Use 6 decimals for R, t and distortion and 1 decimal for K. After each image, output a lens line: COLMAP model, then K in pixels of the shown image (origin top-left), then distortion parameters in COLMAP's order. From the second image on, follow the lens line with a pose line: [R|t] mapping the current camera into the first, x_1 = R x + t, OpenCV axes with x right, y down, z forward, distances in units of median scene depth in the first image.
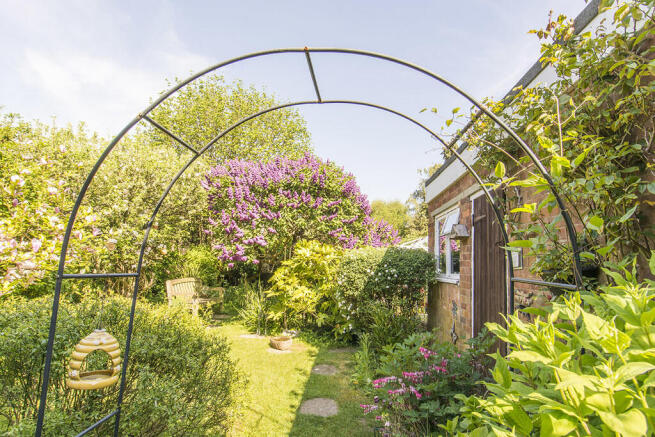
lens RADIAL K [[362.0, 0, 324.0], [0, 362.0, 221.5], [0, 0, 1]] dist [0.006542, 0.000733]
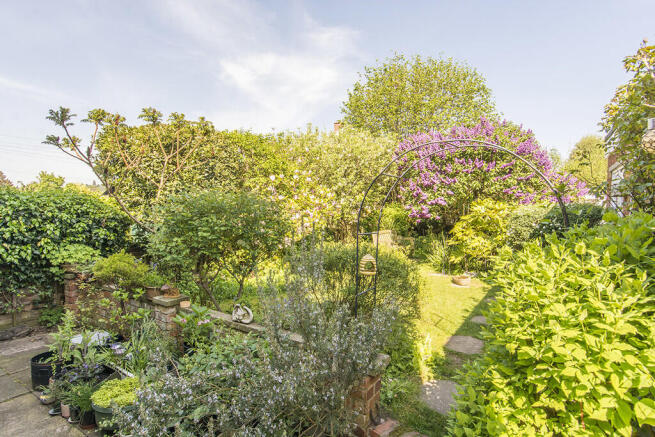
lens RADIAL K [[345.2, 0, 321.2], [0, 345.2, 220.7], [0, 0, 1]] dist [0.002381, -0.003349]
pose [[0.864025, -0.018467, -0.503110, 0.067271], [0.085716, 0.990133, 0.110862, -0.048582], [0.496098, -0.138912, 0.857082, -0.246470]]
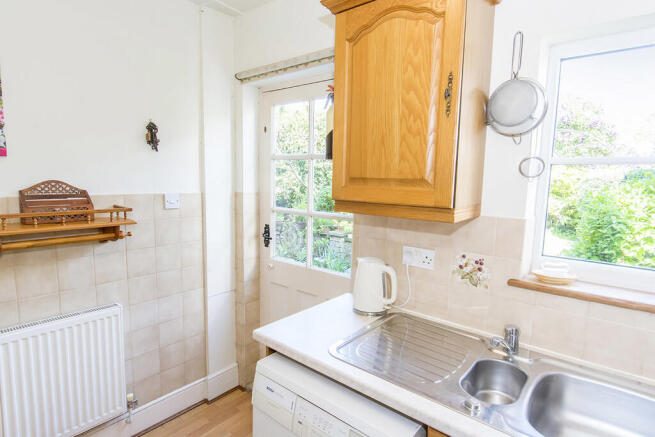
lens RADIAL K [[345.2, 0, 331.1], [0, 345.2, 221.5], [0, 0, 1]] dist [0.002381, -0.003349]
pose [[0.805850, 0.035150, -0.591075, 0.052038], [0.096470, 0.977105, 0.189629, -0.072403], [0.584208, -0.209834, 0.784009, -0.588067]]
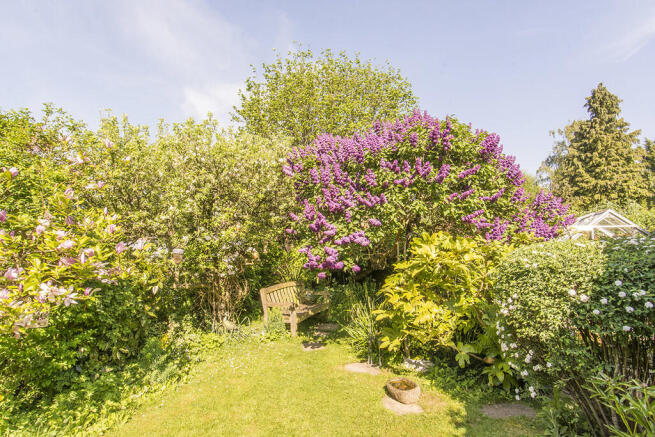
lens RADIAL K [[345.2, 0, 323.4], [0, 345.2, 221.1], [0, 0, 1]] dist [0.002381, -0.003349]
pose [[0.946221, -0.079898, -0.313501, -0.031144], [0.091126, 0.995612, 0.021301, -0.000437], [0.310424, -0.048724, 0.949349, 0.343047]]
